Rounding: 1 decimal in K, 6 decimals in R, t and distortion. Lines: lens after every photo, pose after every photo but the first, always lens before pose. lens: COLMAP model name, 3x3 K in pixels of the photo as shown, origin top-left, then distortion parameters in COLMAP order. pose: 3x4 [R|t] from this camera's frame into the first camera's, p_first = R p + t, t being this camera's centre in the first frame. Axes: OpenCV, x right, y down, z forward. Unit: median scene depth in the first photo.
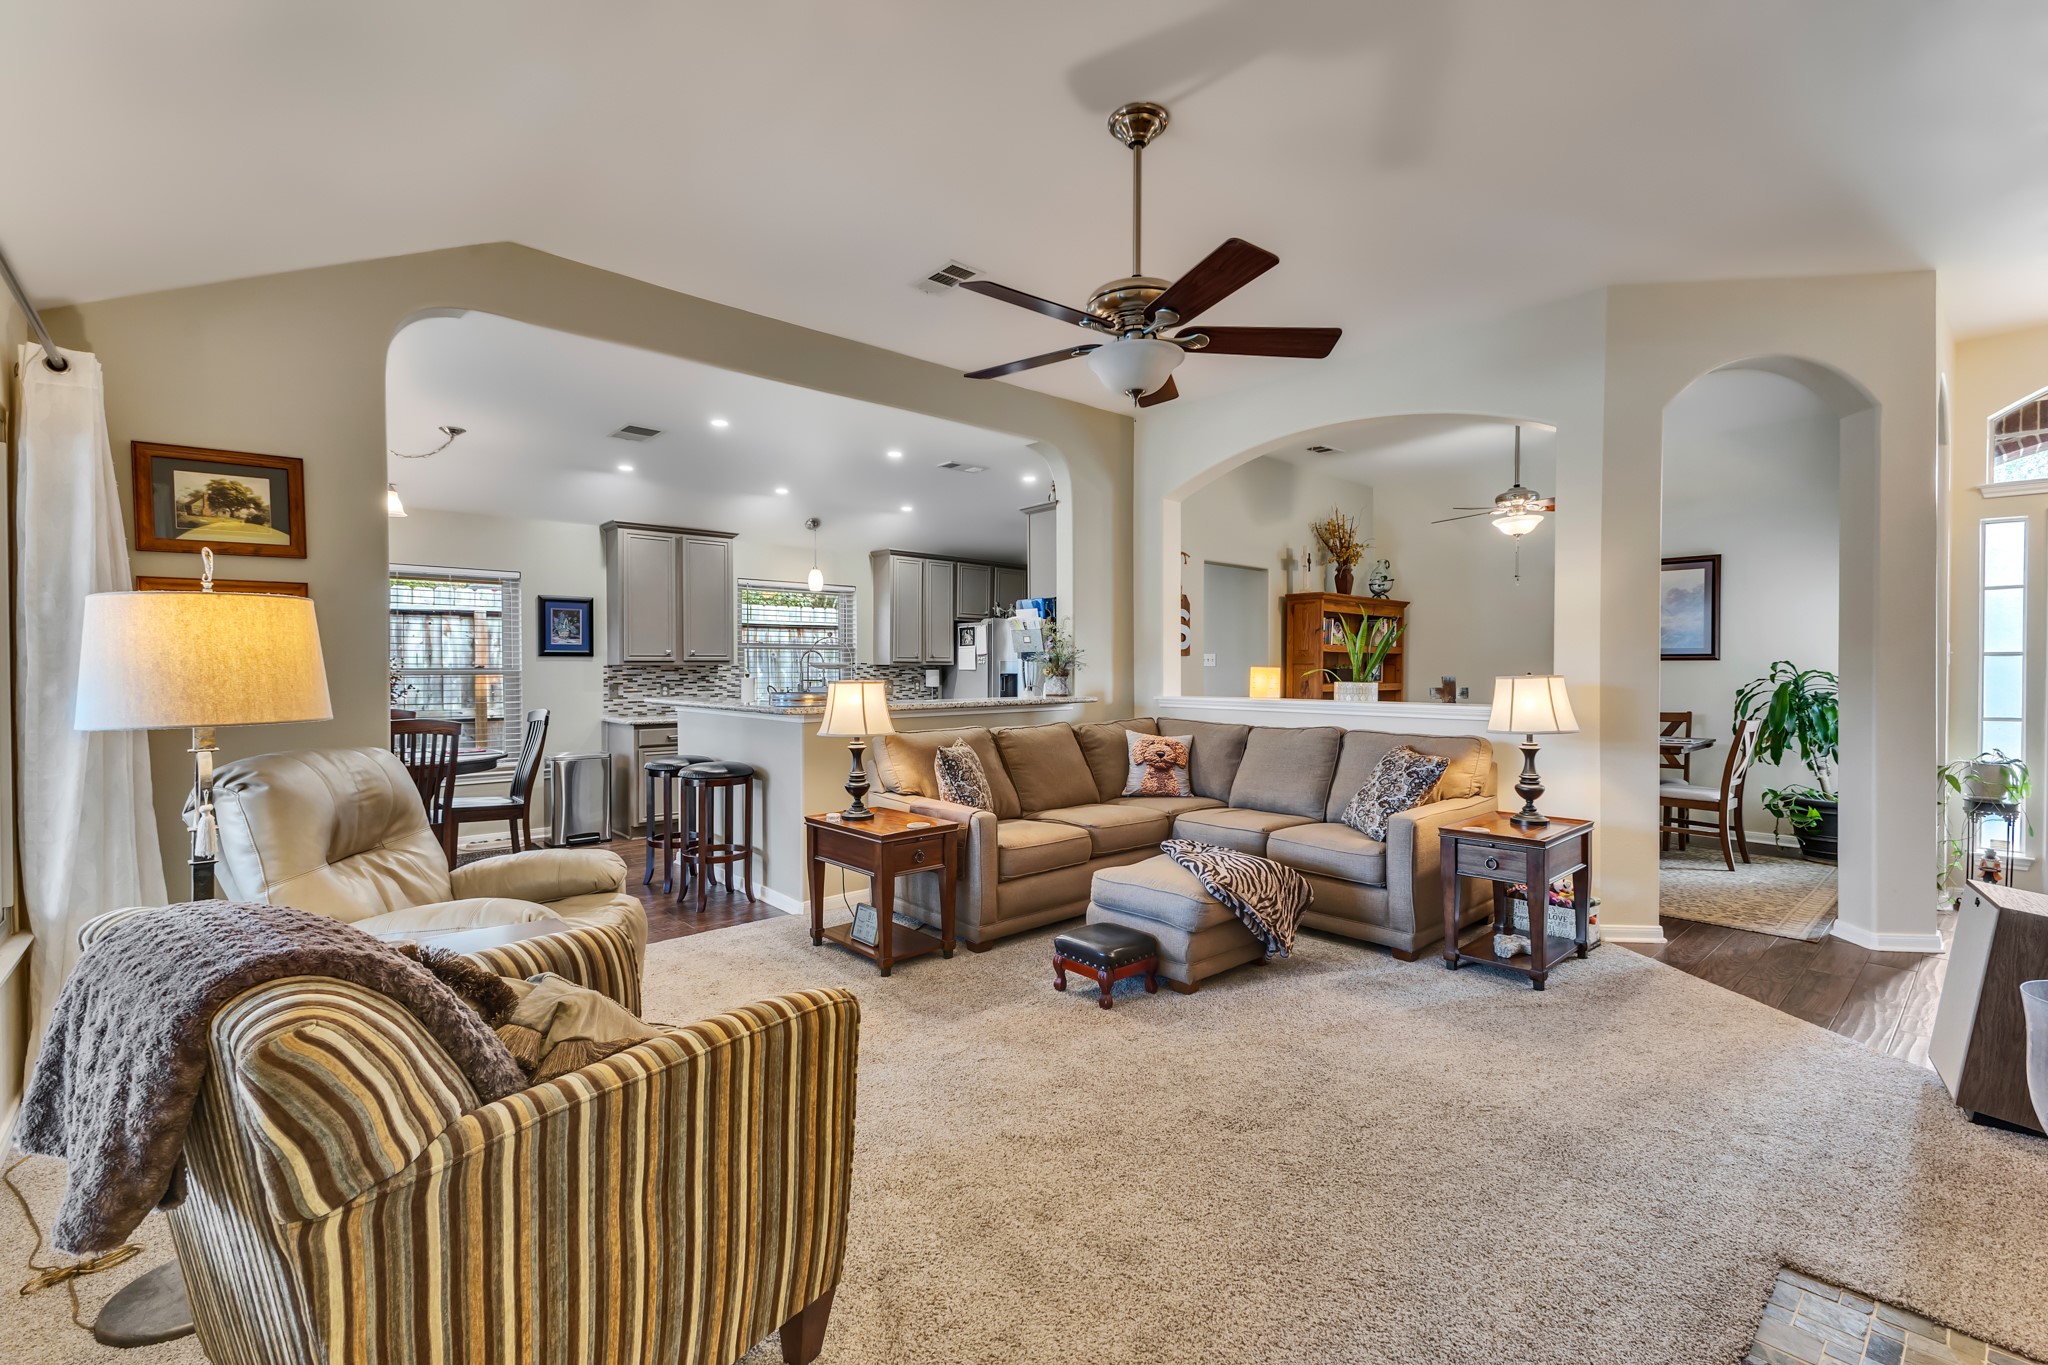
lens RADIAL K [[879.6, 0, 1022.6], [0, 879.6, 674.3], [0, 0, 1]] dist [0.014546, -0.004083]
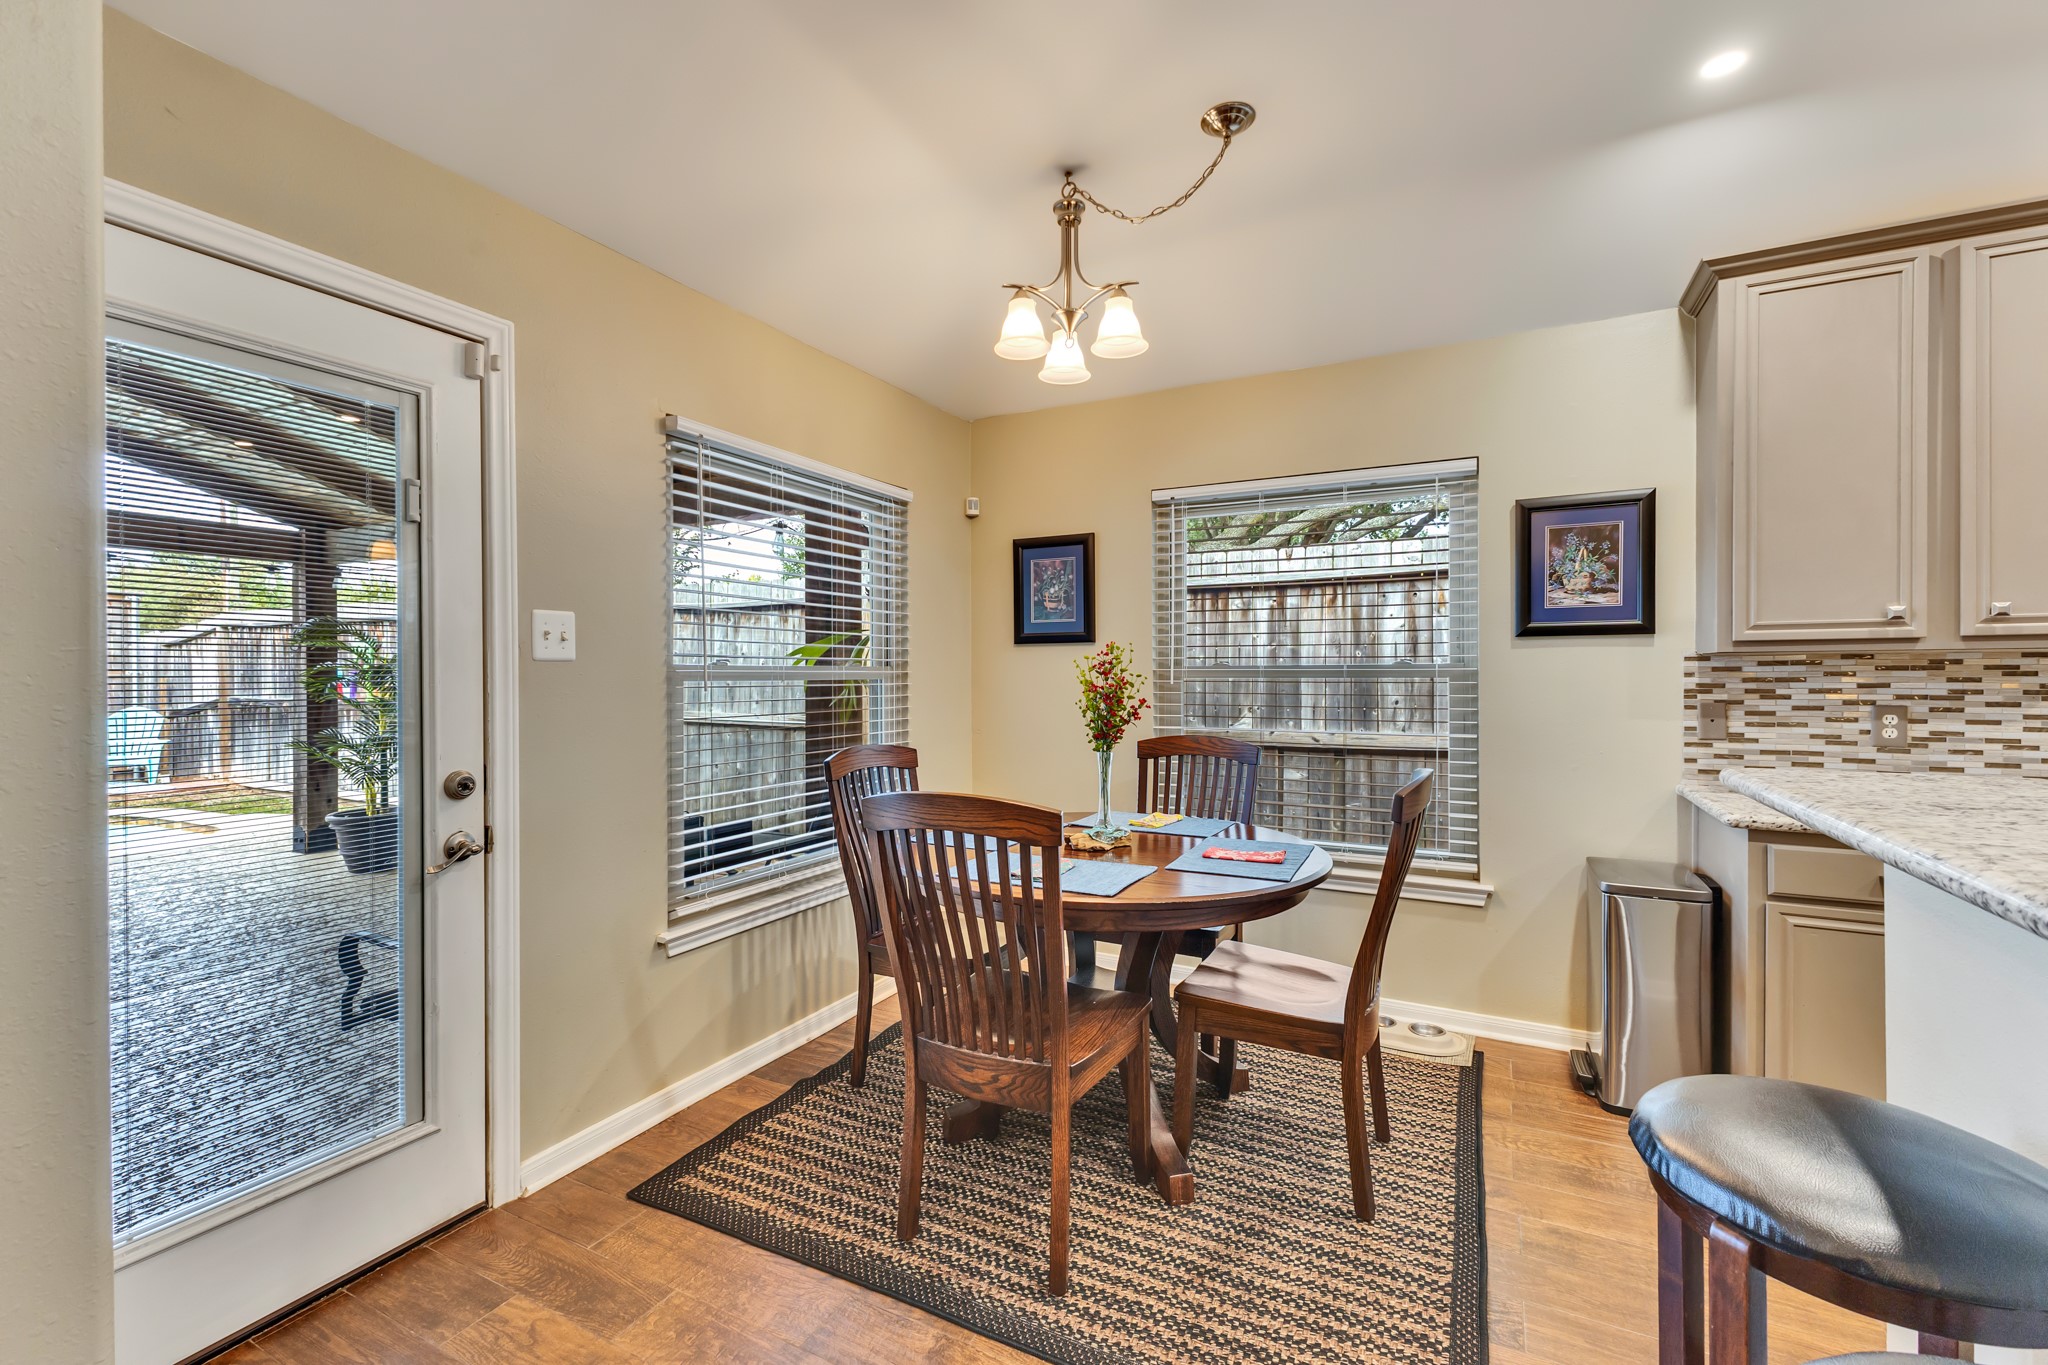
lens RADIAL K [[879.6, 0, 1025.1], [0, 879.6, 680.5], [0, 0, 1]] dist [0.014546, -0.004083]
pose [[0.353489, 0.007551, -0.935408, -0.280611], [-0.002526, 0.999971, 0.007117, -0.001440], [0.935435, -0.000153, 0.353498, 0.787265]]
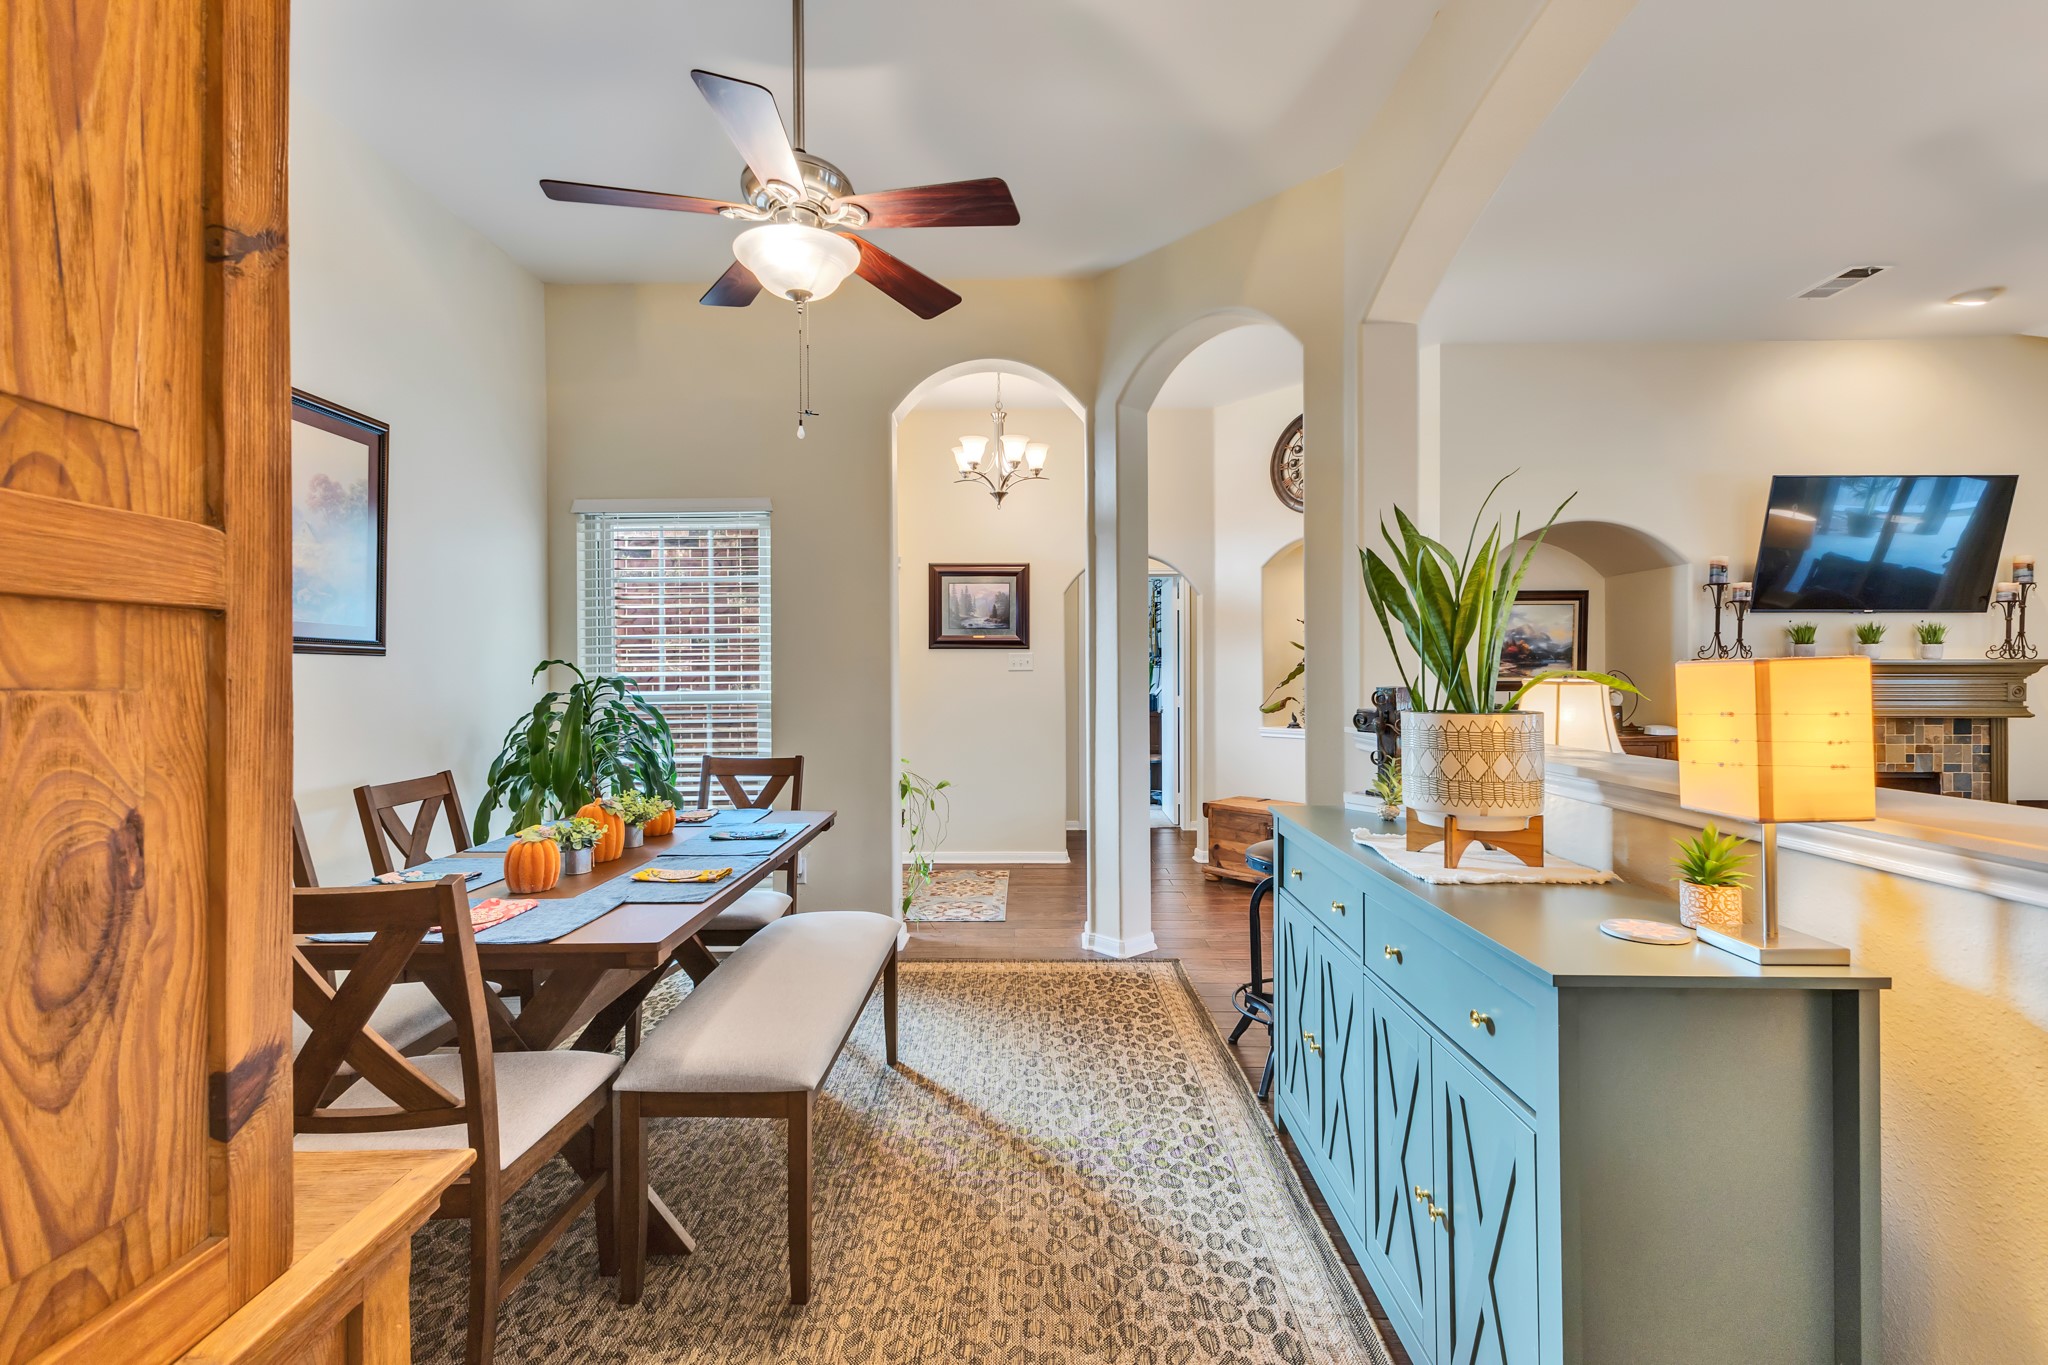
lens RADIAL K [[879.6, 0, 1026.3], [0, 879.6, 674.3], [0, 0, 1]] dist [0.014546, -0.004083]
pose [[-0.741508, -0.000310, 0.670944, 0.302973], [0.006257, 0.999953, 0.007377, -0.009716], [-0.670915, 0.009669, -0.741471, 1.430408]]
